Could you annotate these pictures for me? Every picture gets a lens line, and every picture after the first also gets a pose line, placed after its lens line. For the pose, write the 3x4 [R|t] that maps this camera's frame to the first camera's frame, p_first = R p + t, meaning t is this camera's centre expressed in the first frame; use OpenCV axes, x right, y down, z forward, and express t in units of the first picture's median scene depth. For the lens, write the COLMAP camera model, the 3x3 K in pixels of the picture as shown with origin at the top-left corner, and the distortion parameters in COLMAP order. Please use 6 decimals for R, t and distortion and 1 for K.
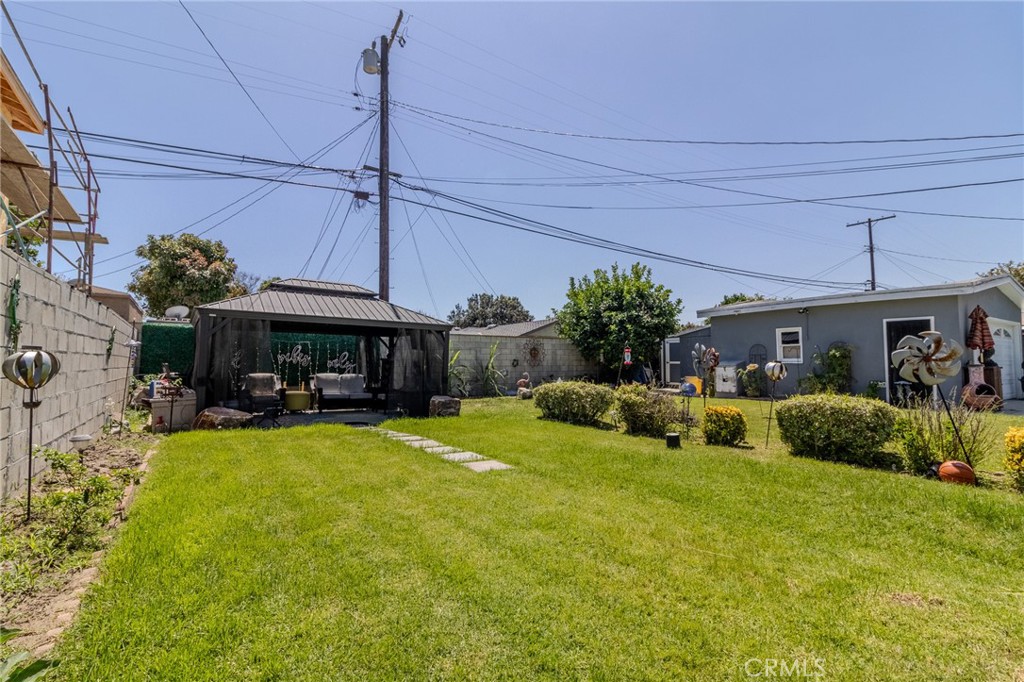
lens RADIAL K [[480.5, 0, 512.4], [0, 480.5, 344.1], [0, 0, 1]] dist [0.006150, 0.000405]
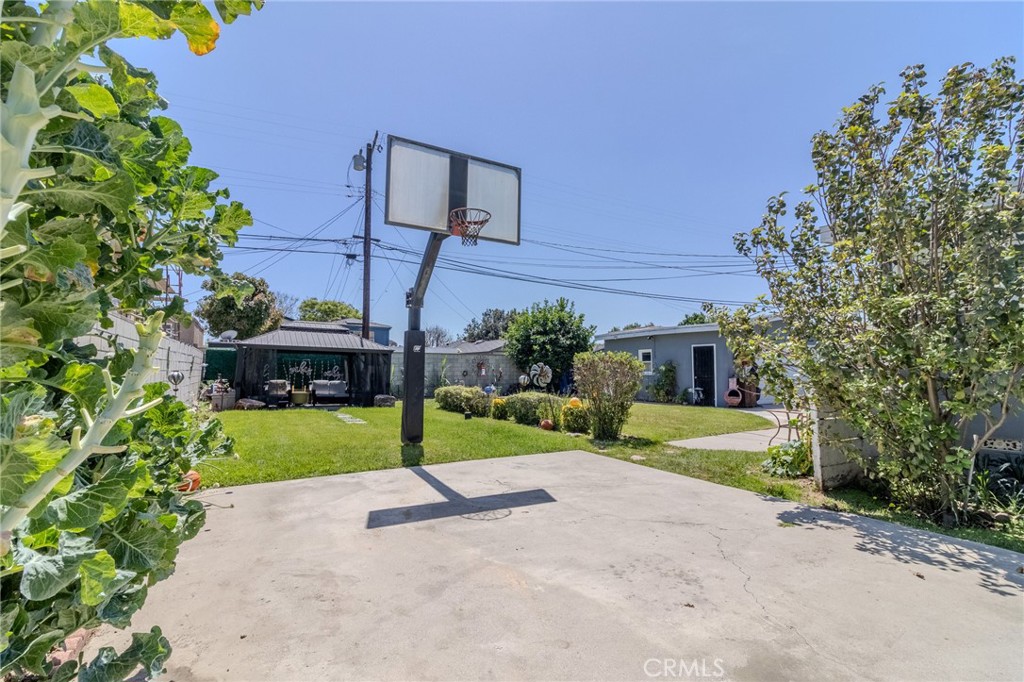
lens RADIAL K [[480.5, 0, 513.5], [0, 480.5, 342.8], [0, 0, 1]] dist [0.006150, 0.000405]
pose [[0.996788, -0.000660, -0.080086, 0.283388], [-0.000933, 0.999802, -0.019854, -0.023143], [0.080083, 0.019865, 0.996590, -0.385557]]
